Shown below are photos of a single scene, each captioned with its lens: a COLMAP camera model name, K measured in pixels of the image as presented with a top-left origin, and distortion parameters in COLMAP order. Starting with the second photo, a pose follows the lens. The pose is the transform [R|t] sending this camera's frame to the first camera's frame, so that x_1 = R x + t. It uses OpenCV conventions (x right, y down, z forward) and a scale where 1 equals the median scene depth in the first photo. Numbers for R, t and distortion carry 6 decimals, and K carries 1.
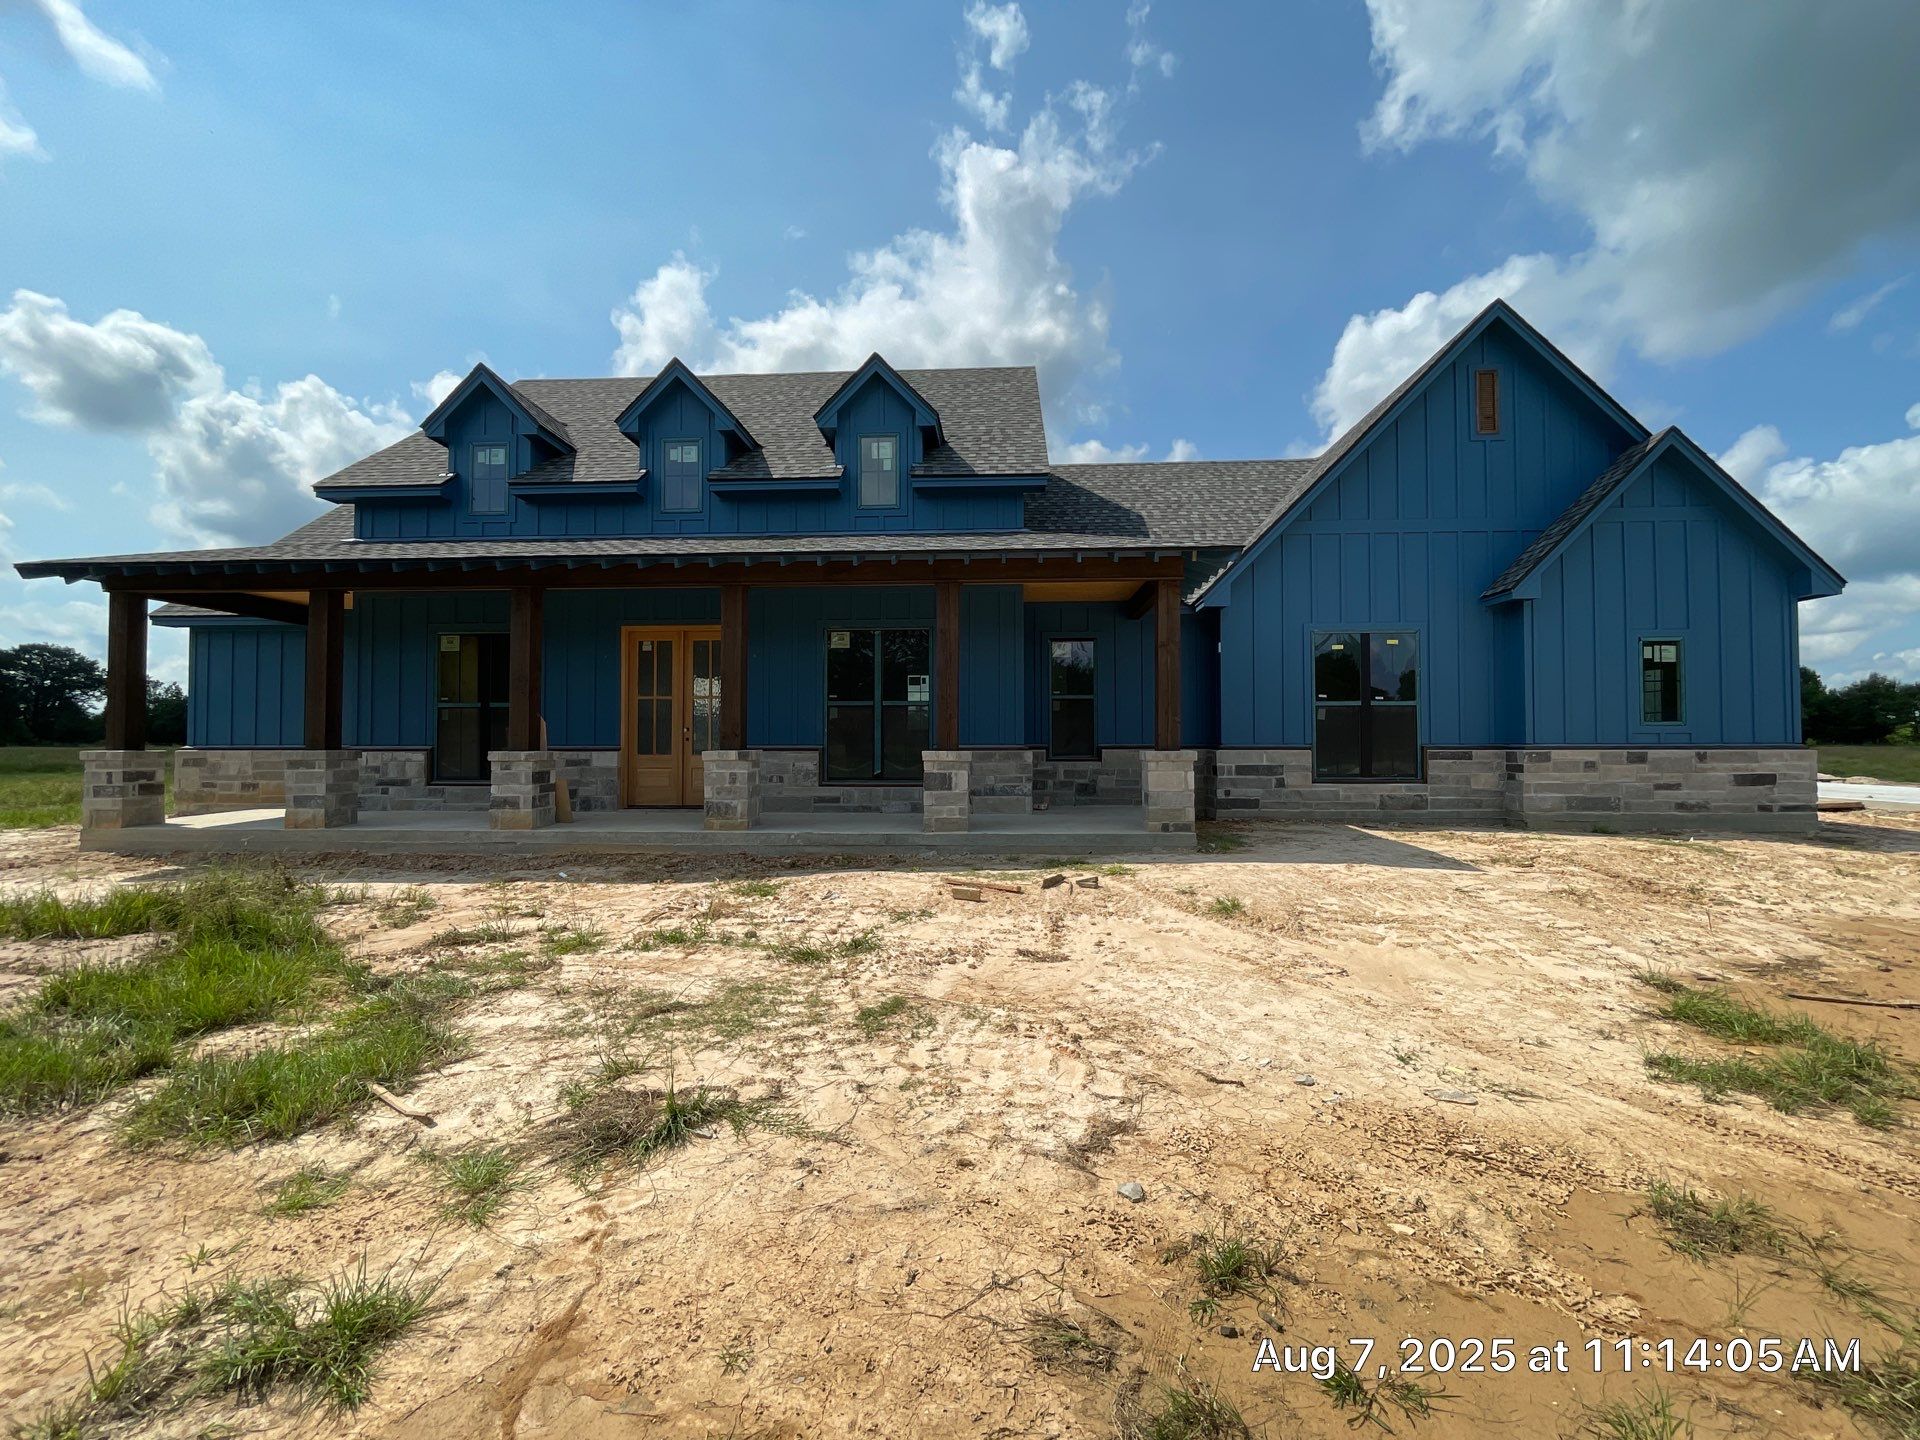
lens RADIAL K [[828.2, 0, 960.0], [0, 828.2, 720.0], [0, 0, 1]] dist [-0.002002, -0.000509]
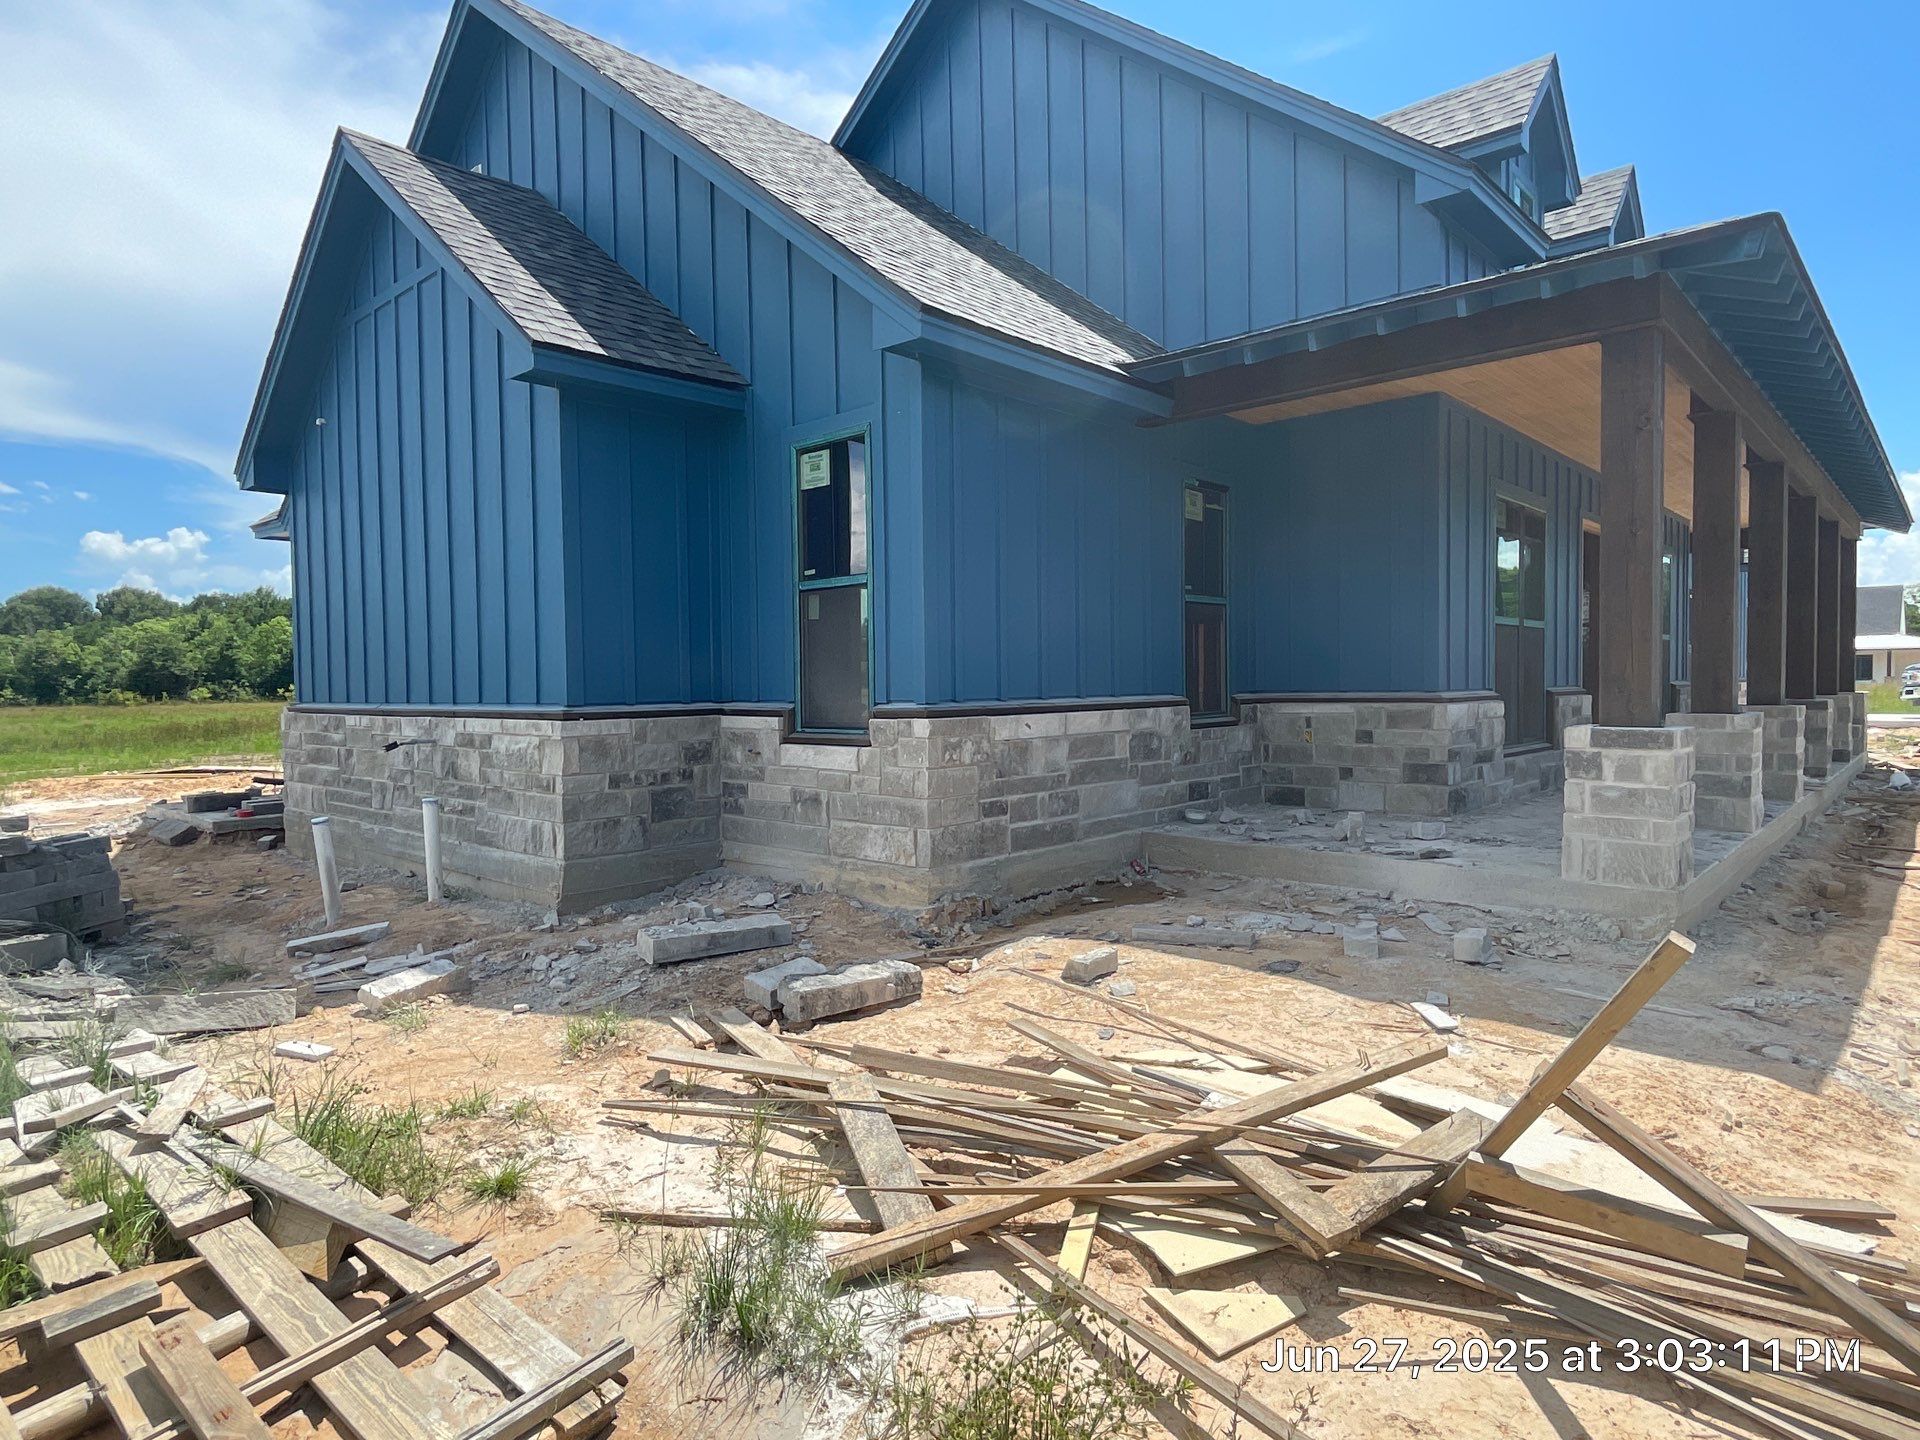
lens RADIAL K [[1096.9, 0, 960.0], [0, 1096.9, 720.0], [0, 0, 1]] dist [0.001219, -0.002459]
pose [[0.636223, -0.031877, 0.770847, -1.293870], [-0.005607, 0.998929, 0.045937, 0.017029], [-0.771485, -0.033549, 0.635362, 0.705761]]
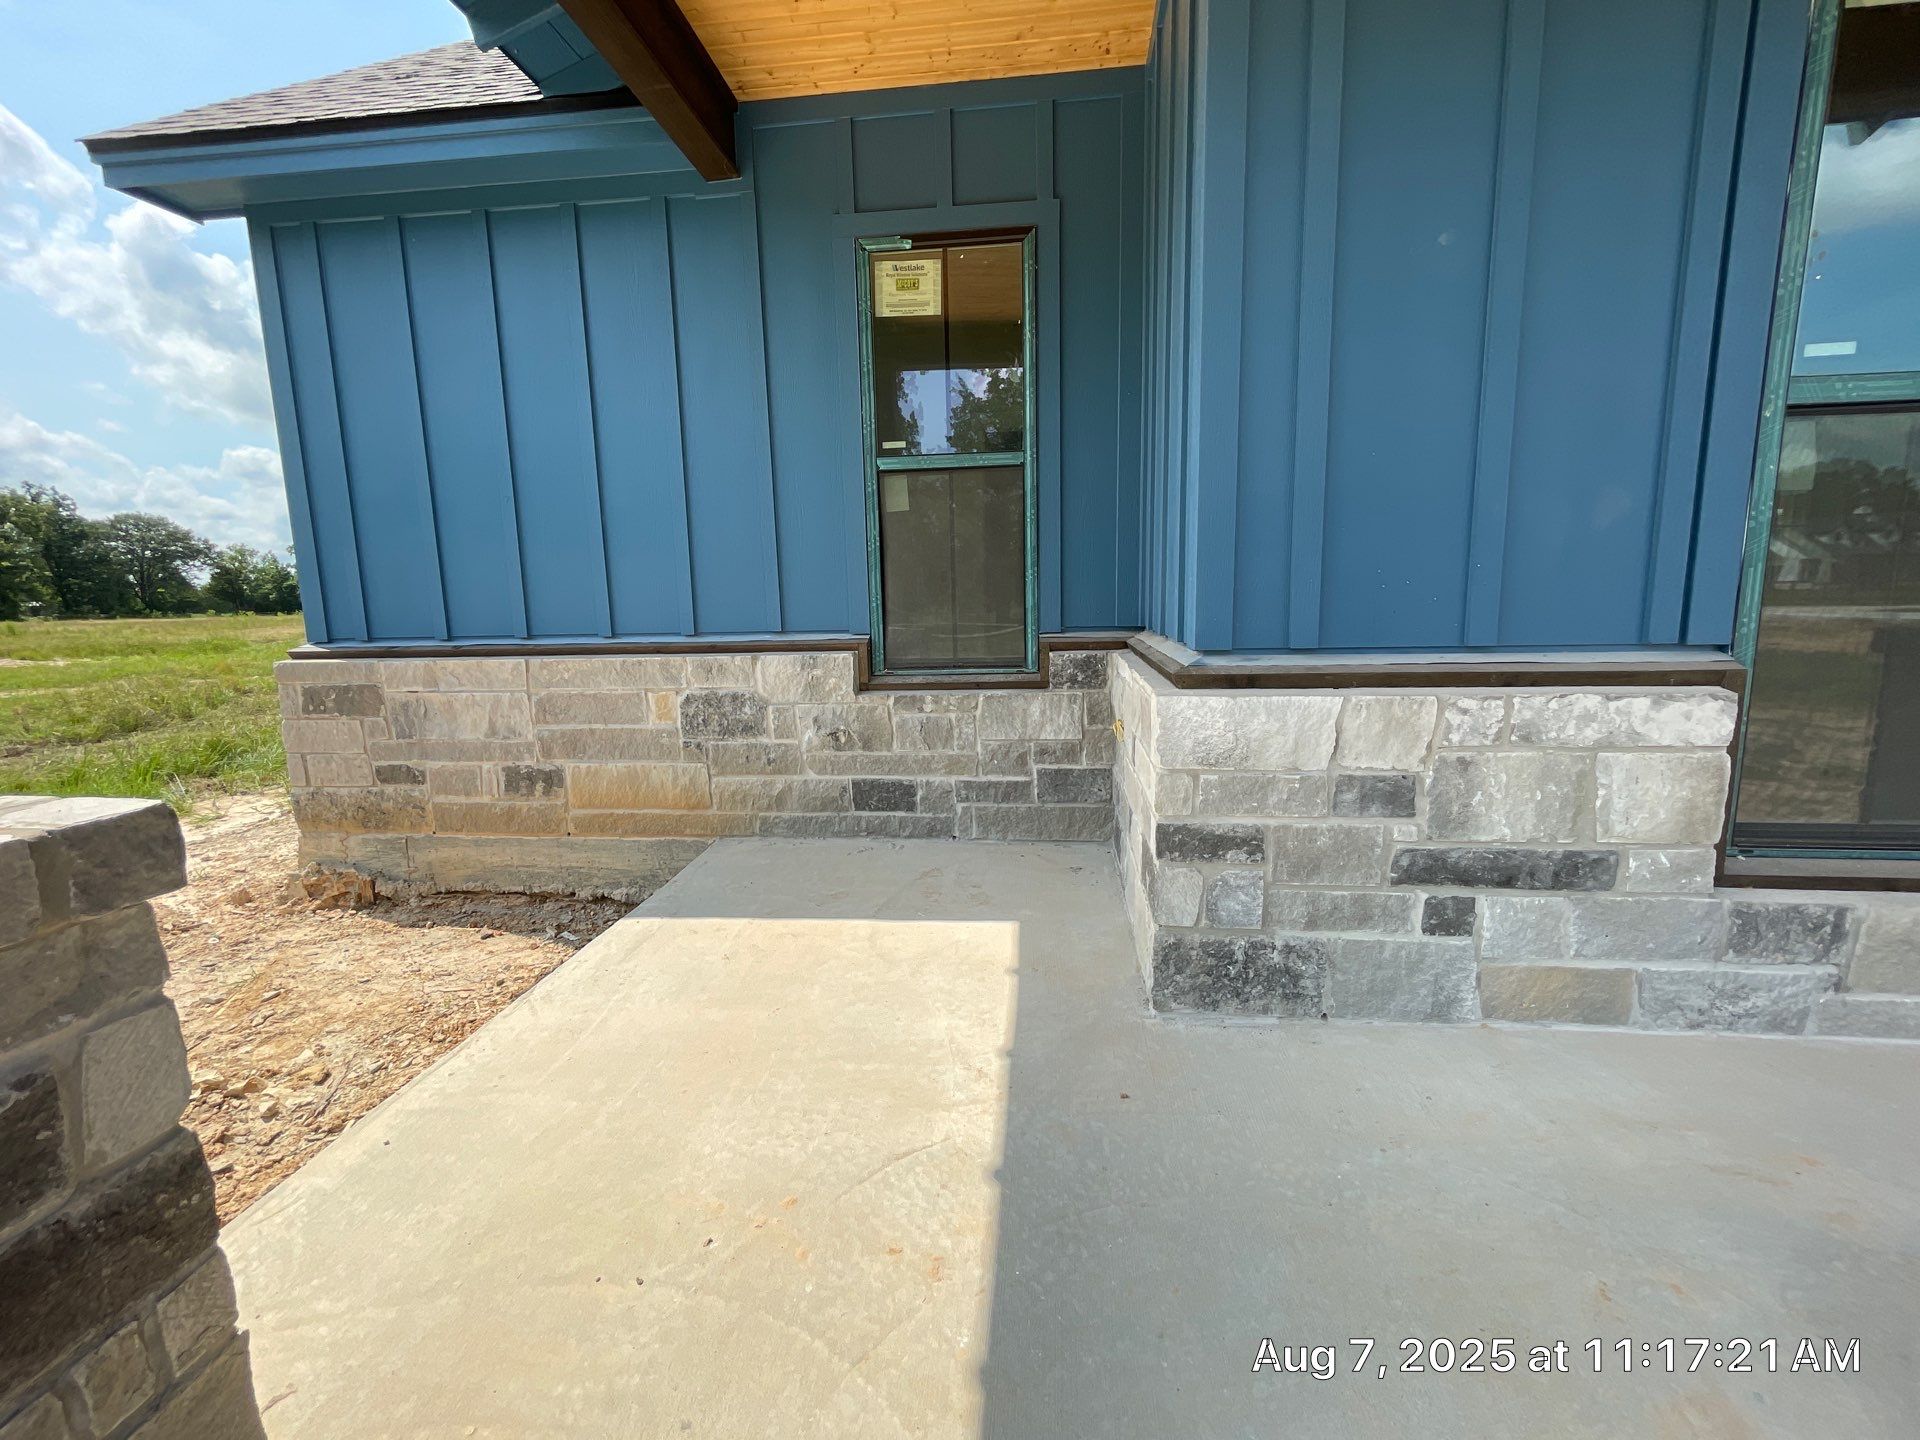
lens RADIAL K [[802.4, 0, 966.2], [0, 802.4, 719.6], [0, 0, 1]] dist [-0.000130, -0.000182]
pose [[0.998268, -0.008691, -0.058191, -0.689504], [0.018830, 0.984204, 0.176033, 0.012107], [0.055742, -0.176824, 0.982663, 0.733191]]
